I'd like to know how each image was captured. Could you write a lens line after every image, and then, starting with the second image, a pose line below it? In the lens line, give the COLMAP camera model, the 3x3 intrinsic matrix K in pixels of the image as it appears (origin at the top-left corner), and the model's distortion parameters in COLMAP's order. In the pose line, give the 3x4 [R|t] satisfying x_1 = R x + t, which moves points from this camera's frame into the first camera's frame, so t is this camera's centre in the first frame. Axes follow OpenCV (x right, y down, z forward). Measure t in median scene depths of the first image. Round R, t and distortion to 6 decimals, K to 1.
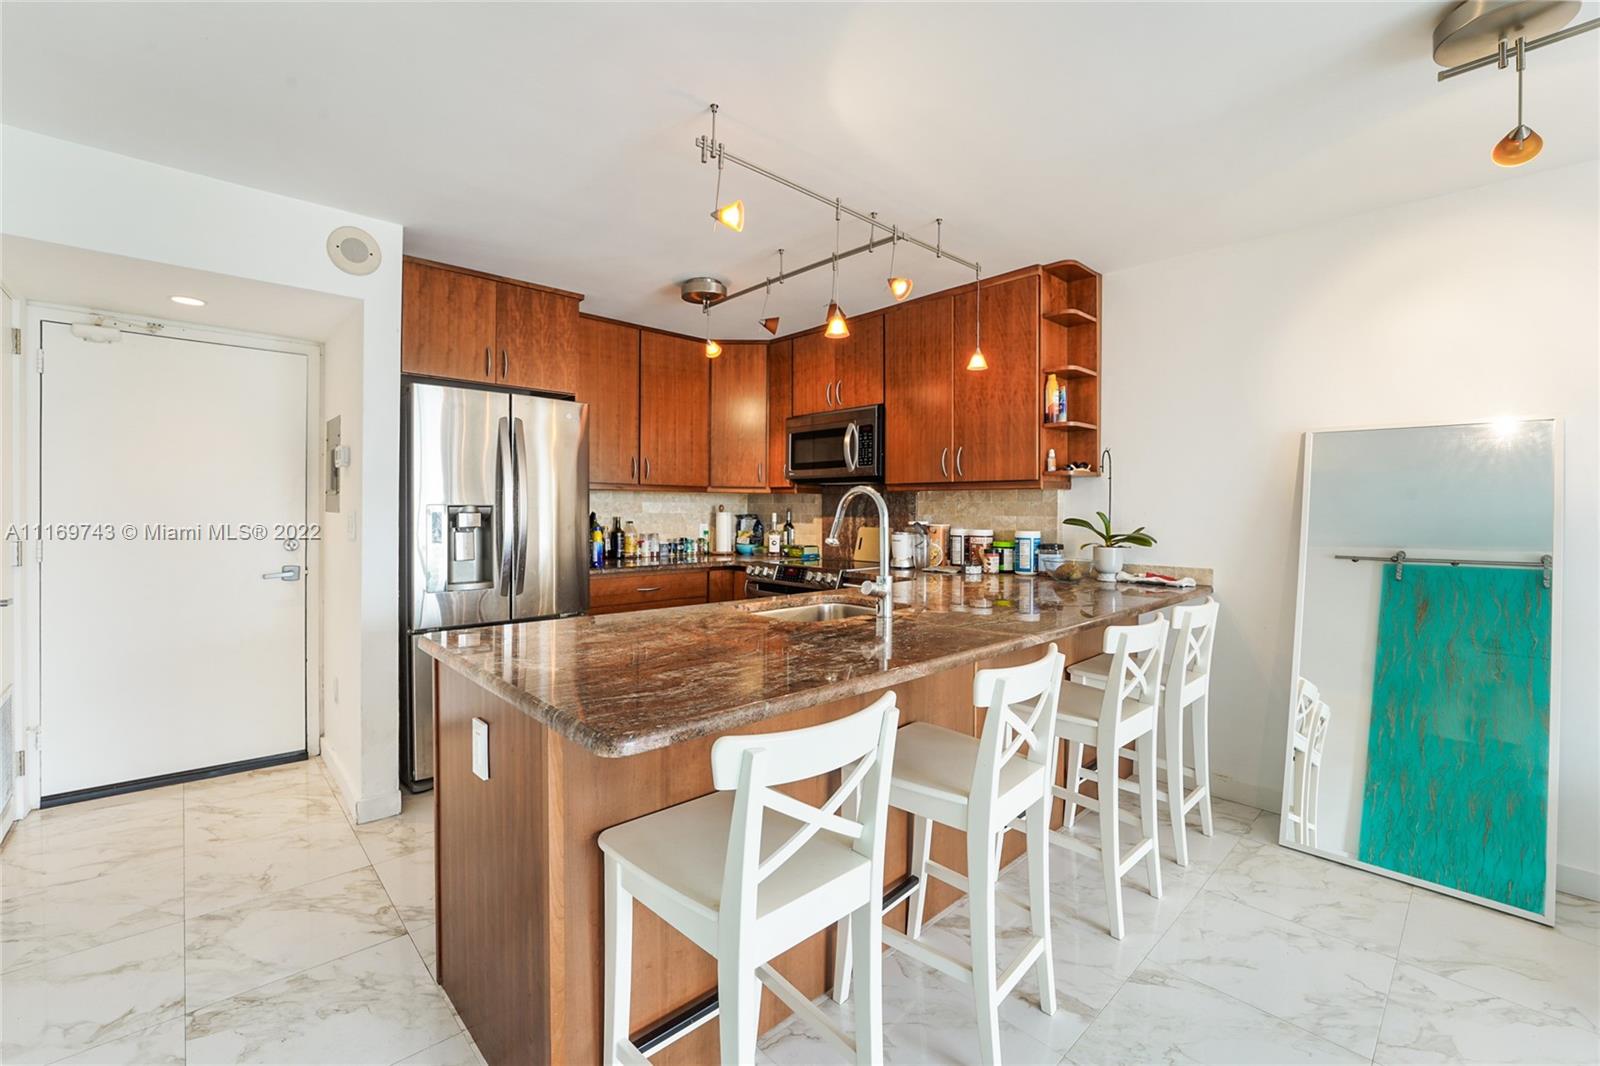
lens RADIAL K [[665.2, 0, 777.2], [0, 665.2, 512.8], [0, 0, 1]] dist [-0.021255, 0.000087]
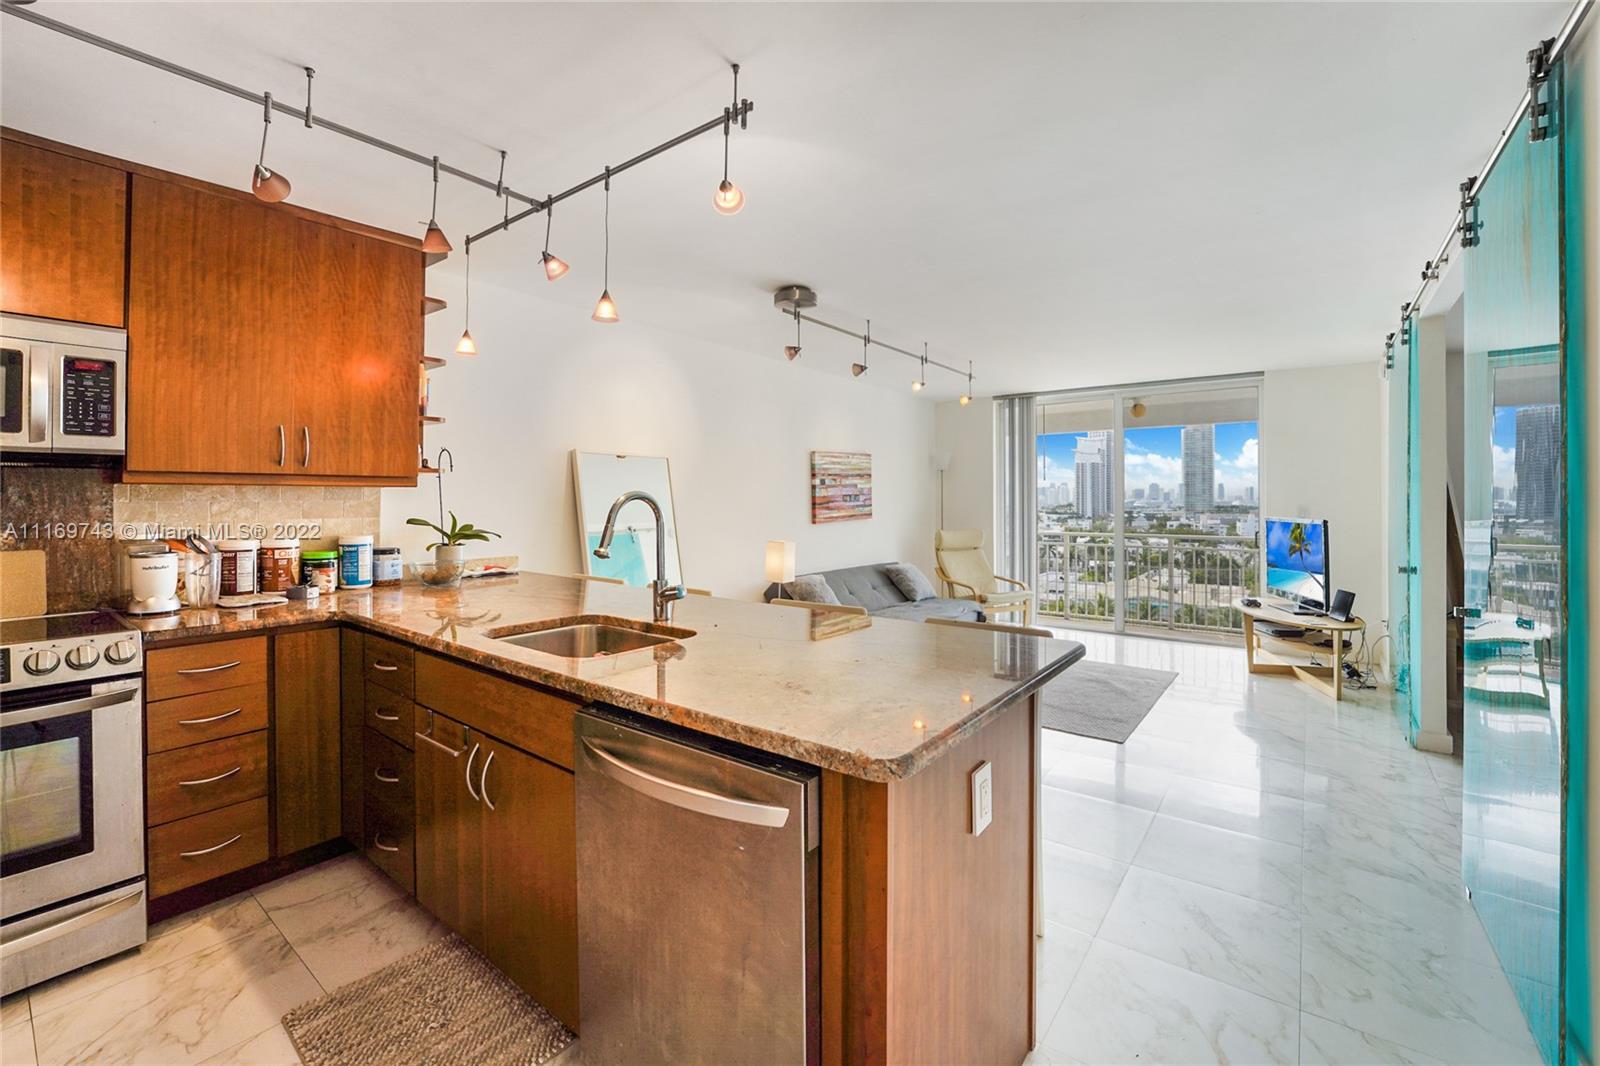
lens RADIAL K [[678.8, 0, 803.5], [0, 678.8, 494.6], [0, 0, 1]] dist [-0.022784, 0.000778]
pose [[-0.187255, -0.003612, 0.982305, -0.568829], [0.003779, 0.999983, 0.004397, -0.026786], [-0.982304, 0.004536, -0.187238, 0.615128]]
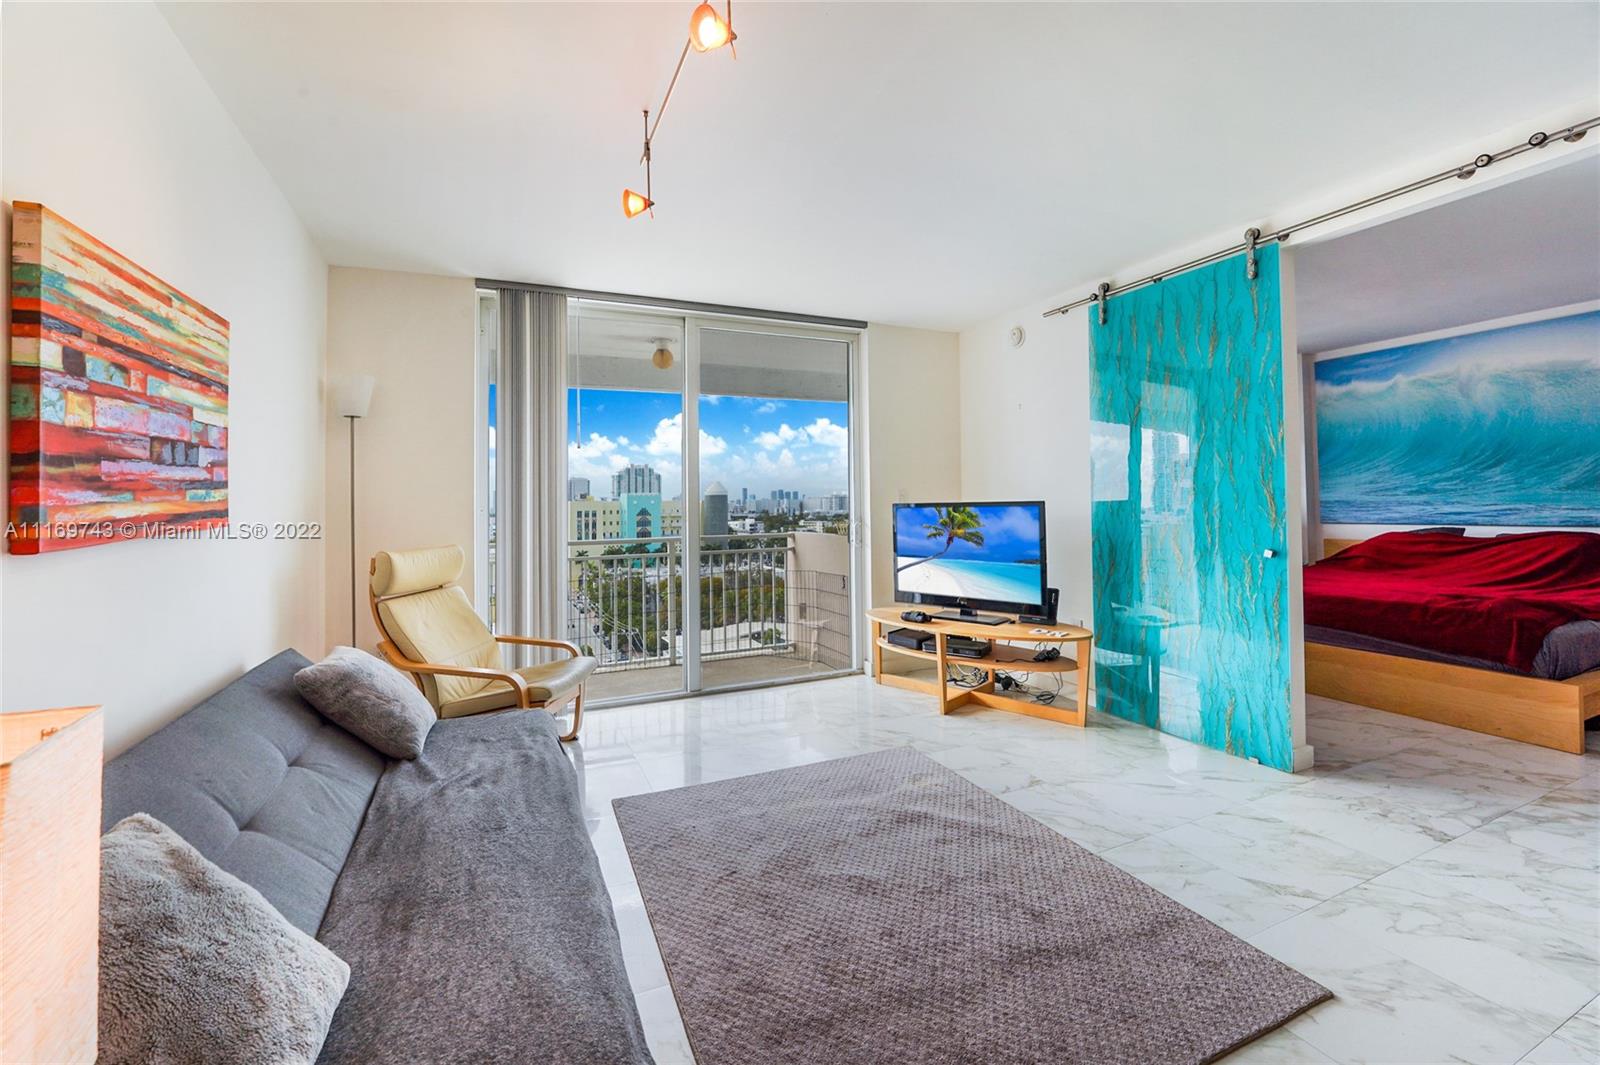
lens RADIAL K [[667.2, 0, 805.3], [0, 667.2, 492.5], [0, 0, 1]] dist [-0.021108, 0.000166]
pose [[-0.952297, 0.008887, 0.305044, 0.606653], [0.006824, 0.999946, -0.007830, 0.027480], [-0.305097, -0.005375, -0.952306, 0.466797]]
